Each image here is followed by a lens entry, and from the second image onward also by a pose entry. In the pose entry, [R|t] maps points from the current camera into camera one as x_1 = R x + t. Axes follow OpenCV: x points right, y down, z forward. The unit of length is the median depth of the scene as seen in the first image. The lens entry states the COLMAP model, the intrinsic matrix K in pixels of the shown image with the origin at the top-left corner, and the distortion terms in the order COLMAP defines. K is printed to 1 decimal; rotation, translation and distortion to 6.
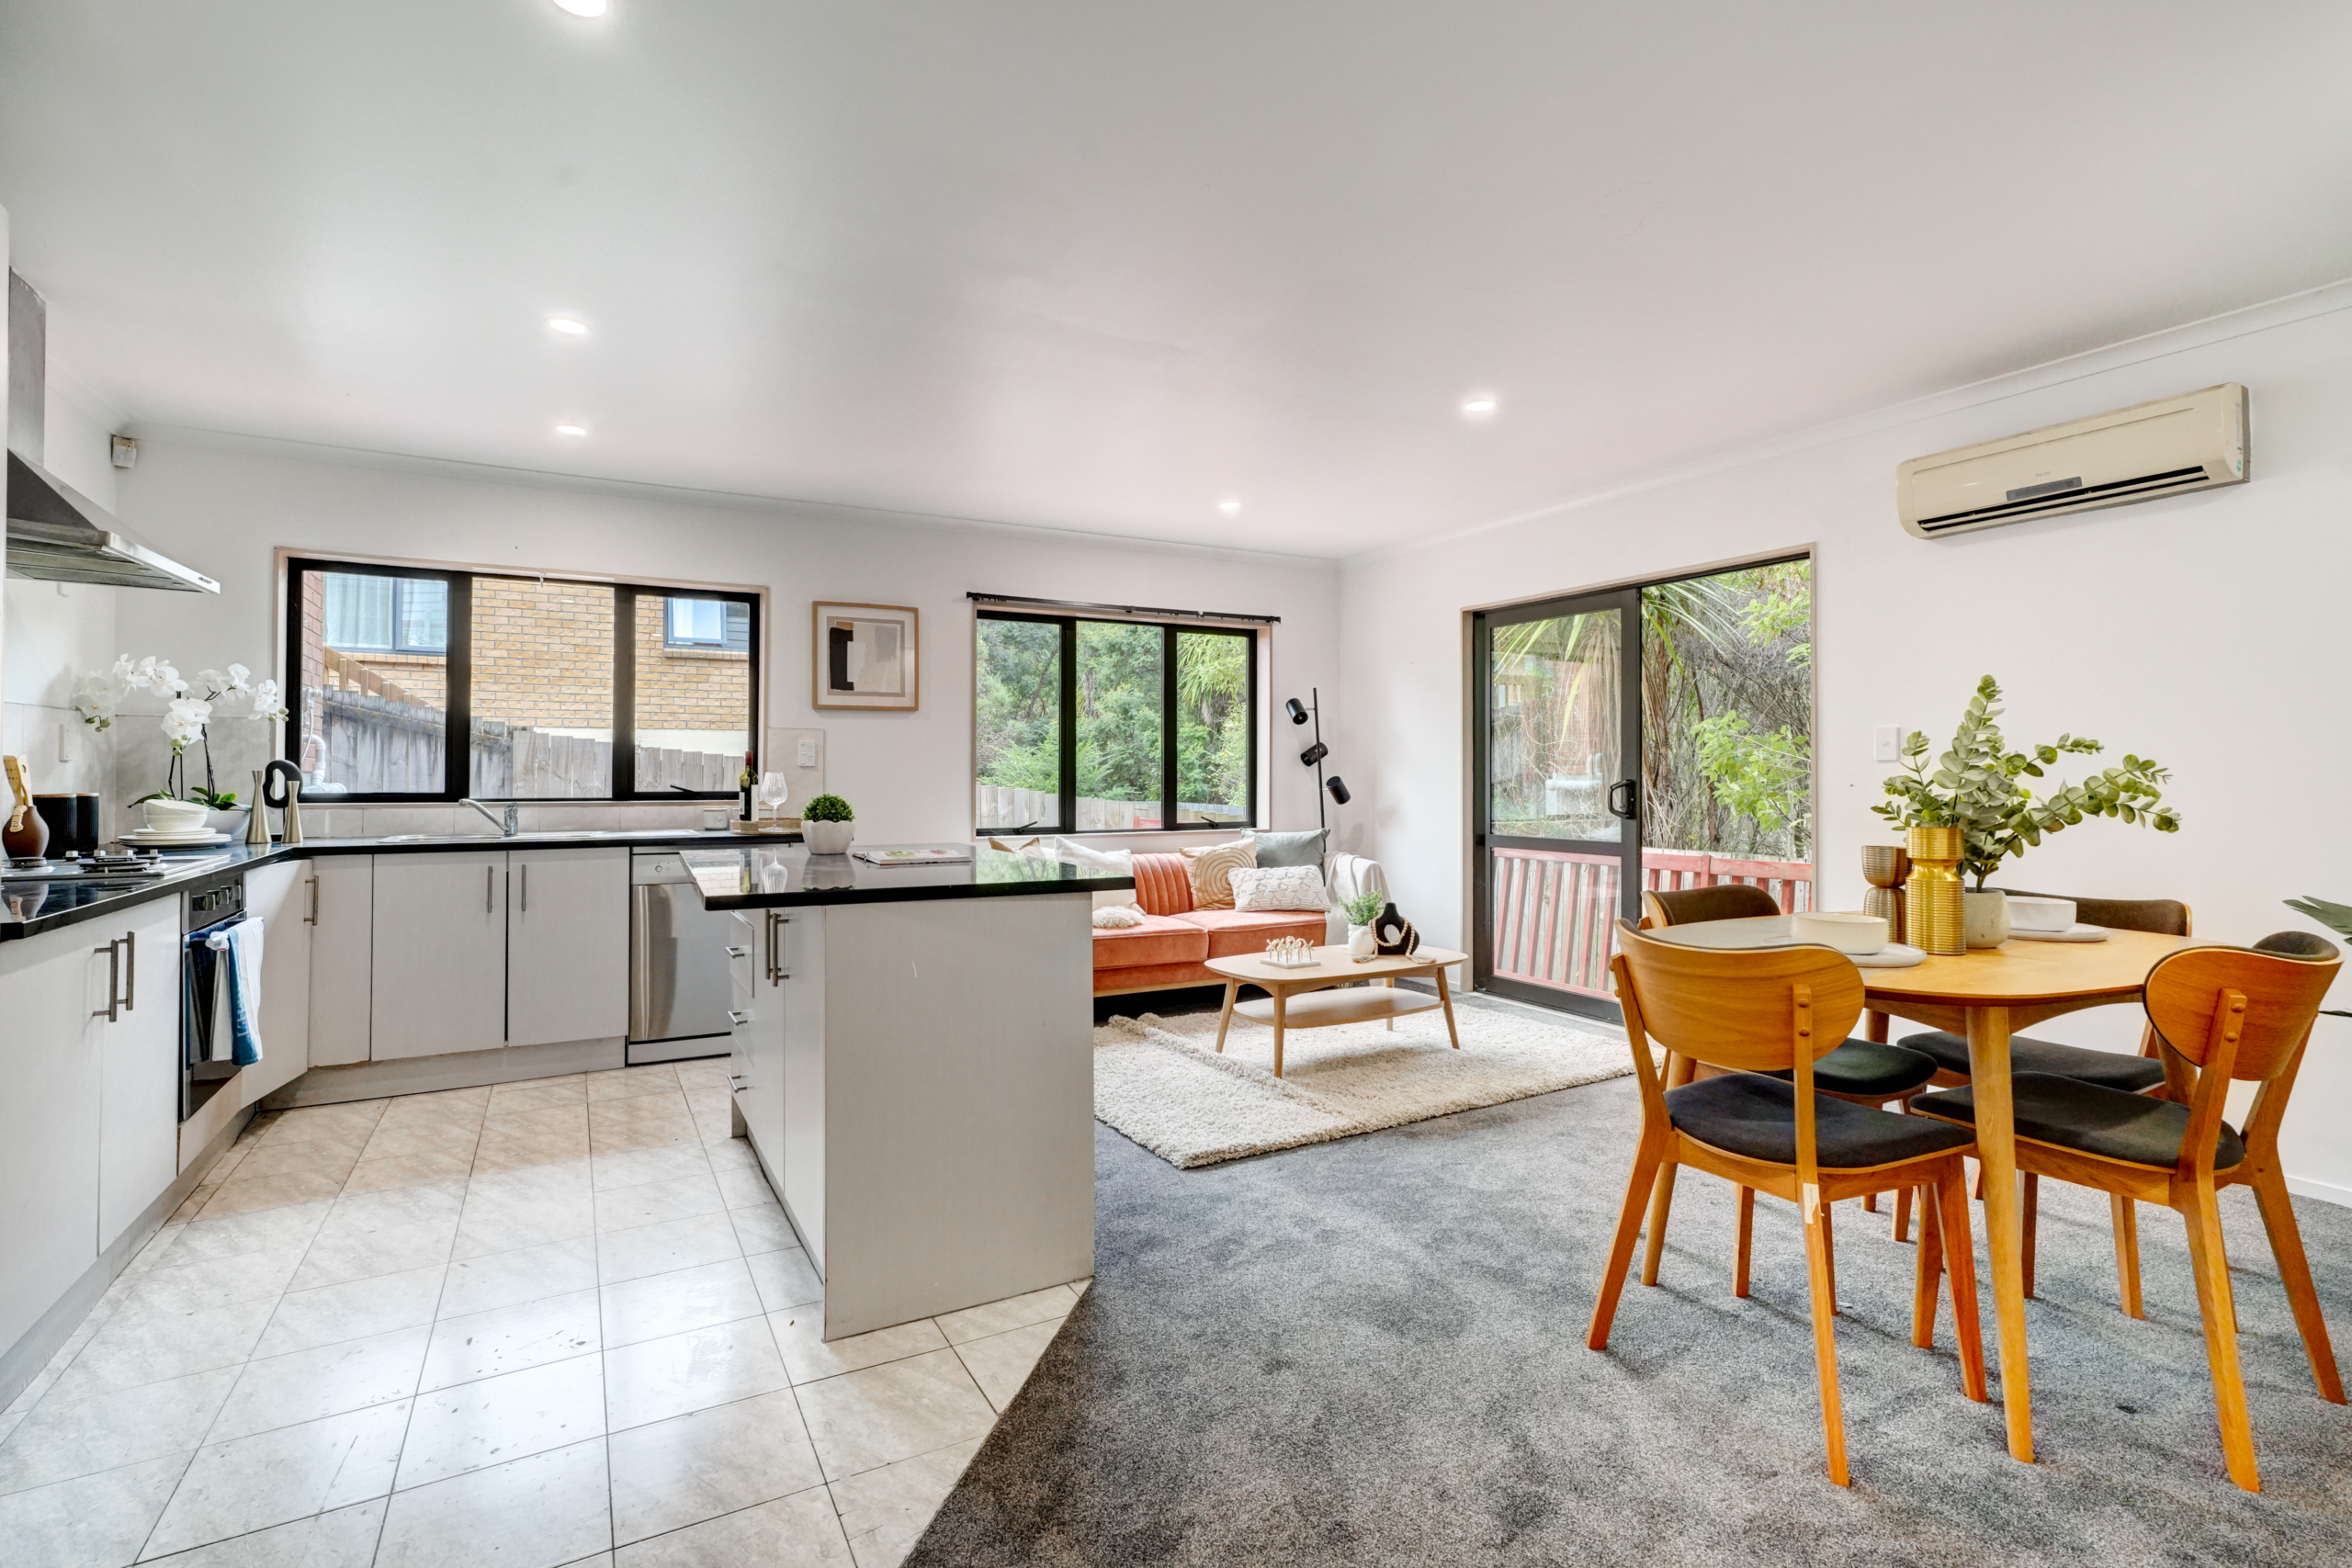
lens RADIAL K [[1075.5, 0, 1161.0], [0, 1075.5, 784.5], [0, 0, 1]] dist [-0.005339, 0.000218]
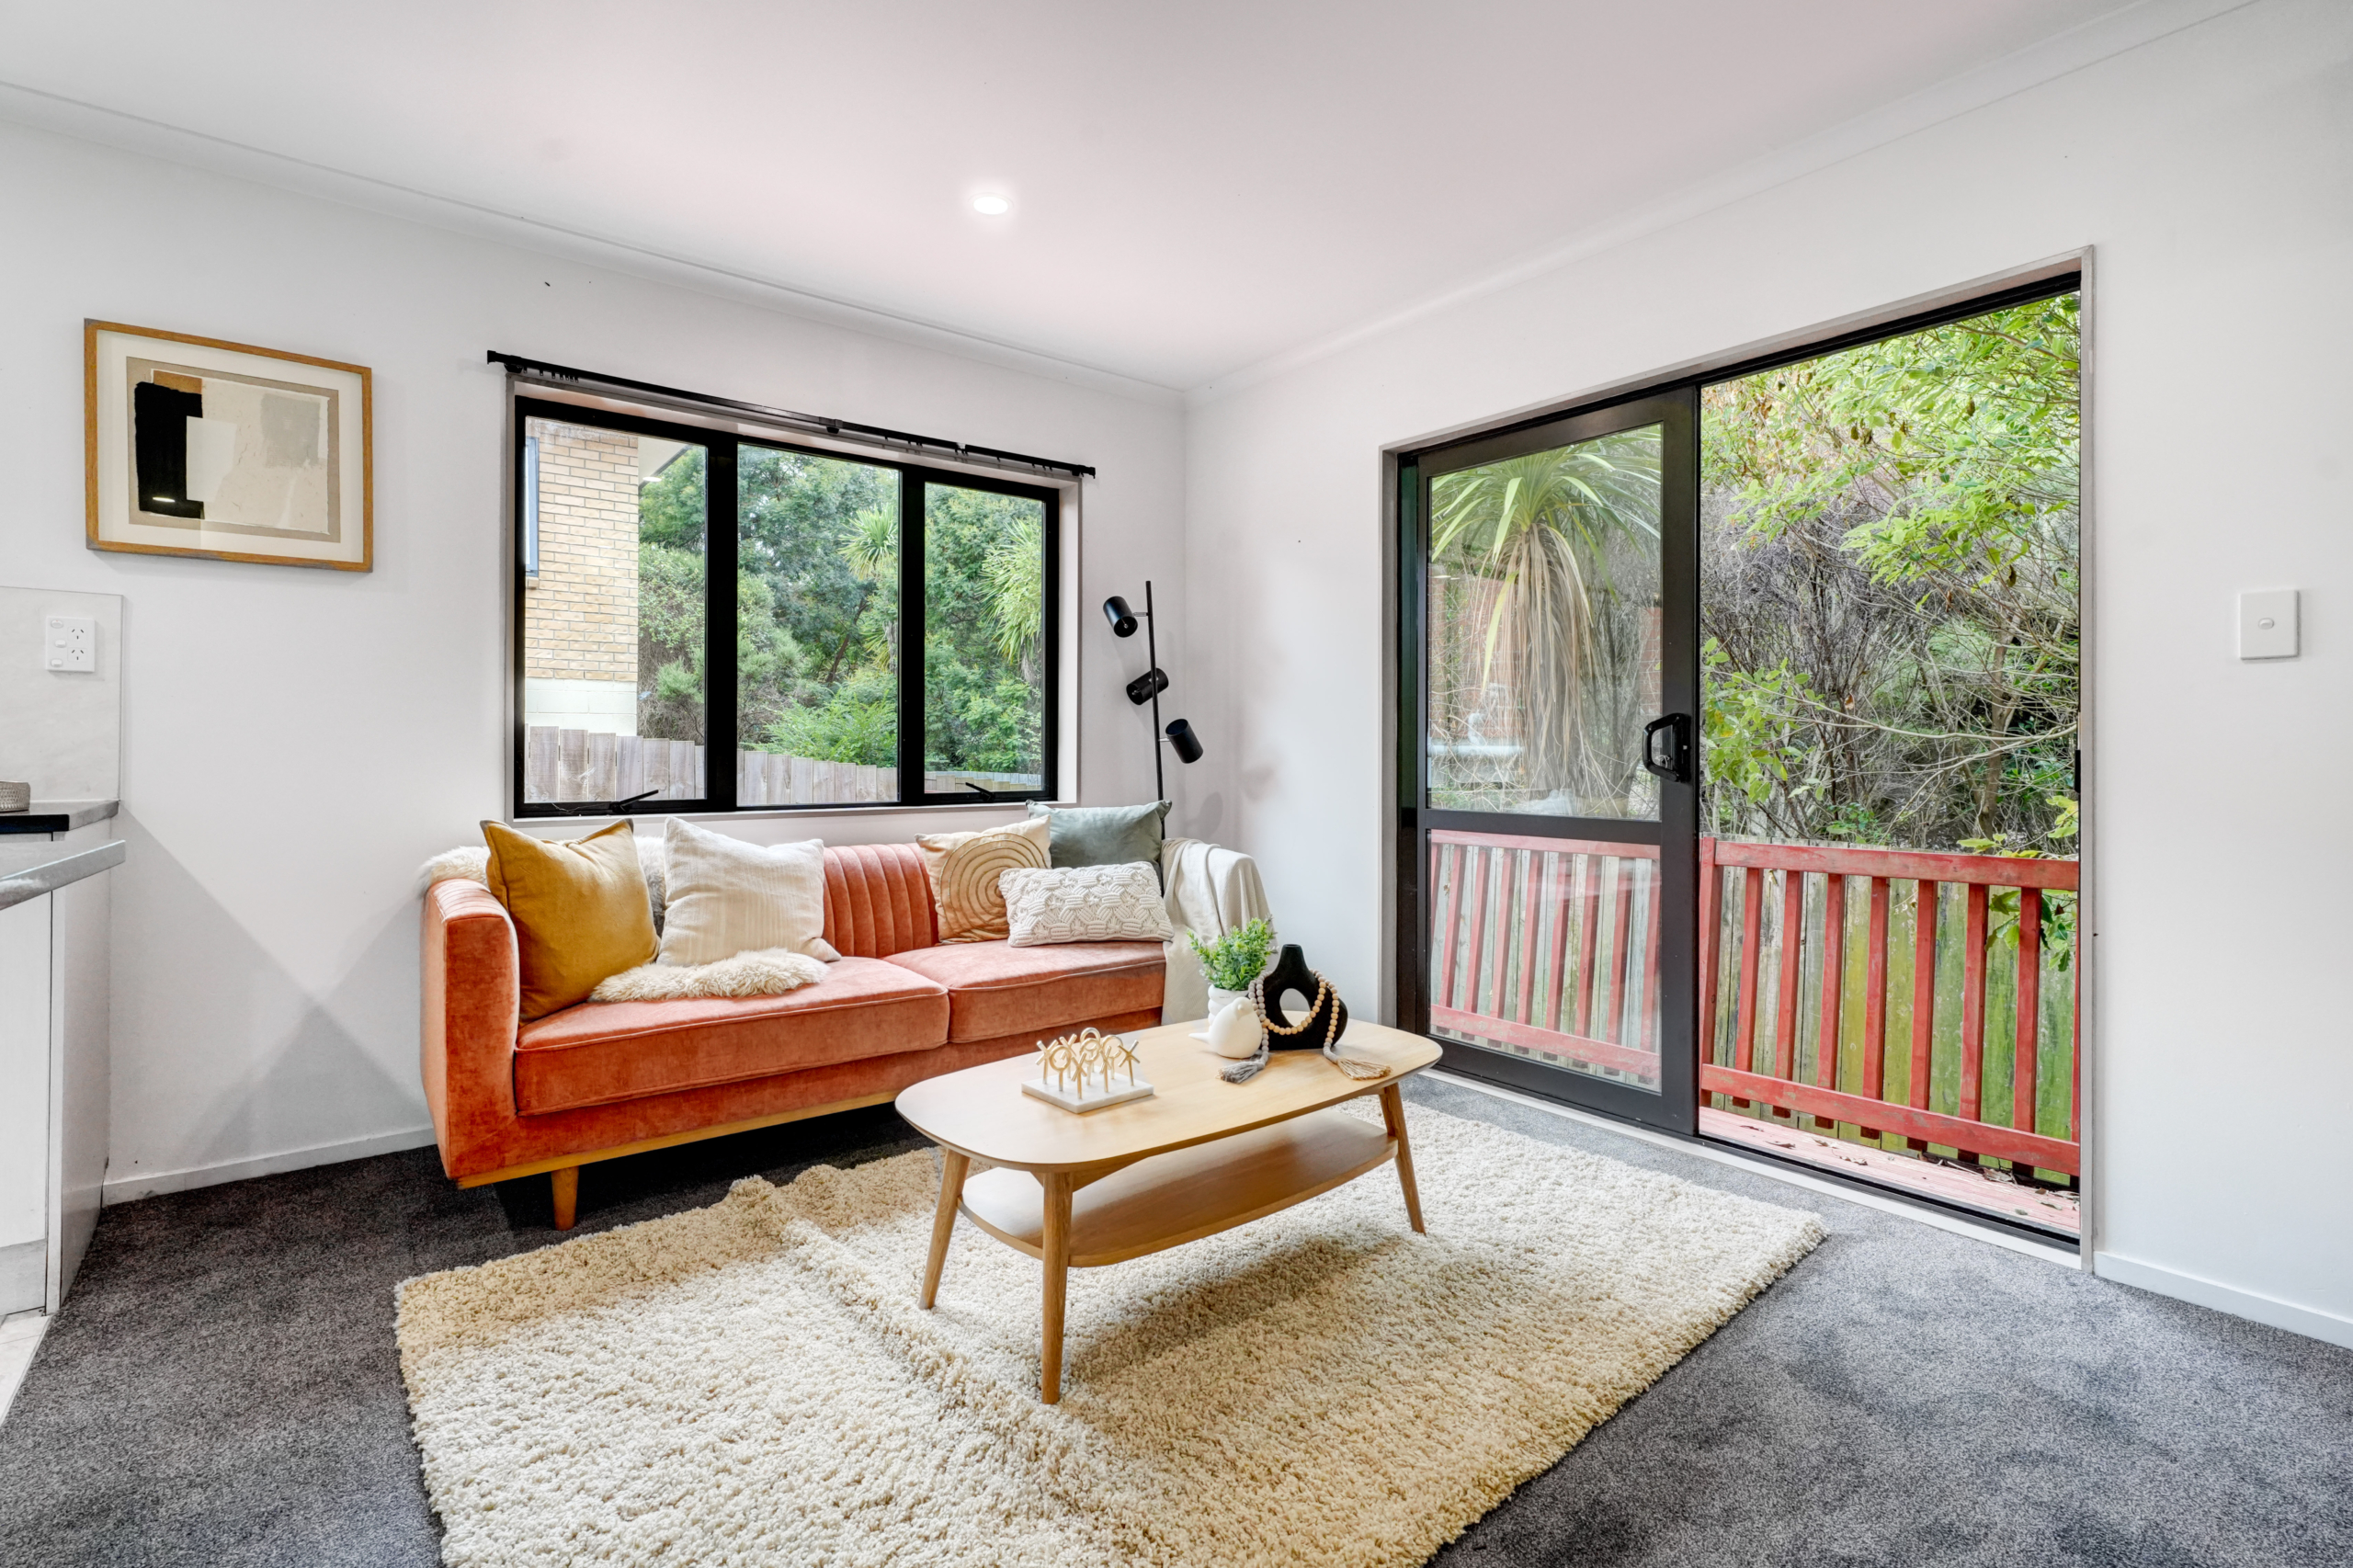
lens RADIAL K [[1076.1, 0, 1175.5], [0, 1076.1, 781.2], [0, 0, 1]] dist [-0.005339, 0.000218]
pose [[0.986961, -0.000928, 0.160957, 0.062149], [-0.002090, 0.999825, 0.018579, 0.018941], [-0.160946, -0.018673, 0.986786, 0.405294]]
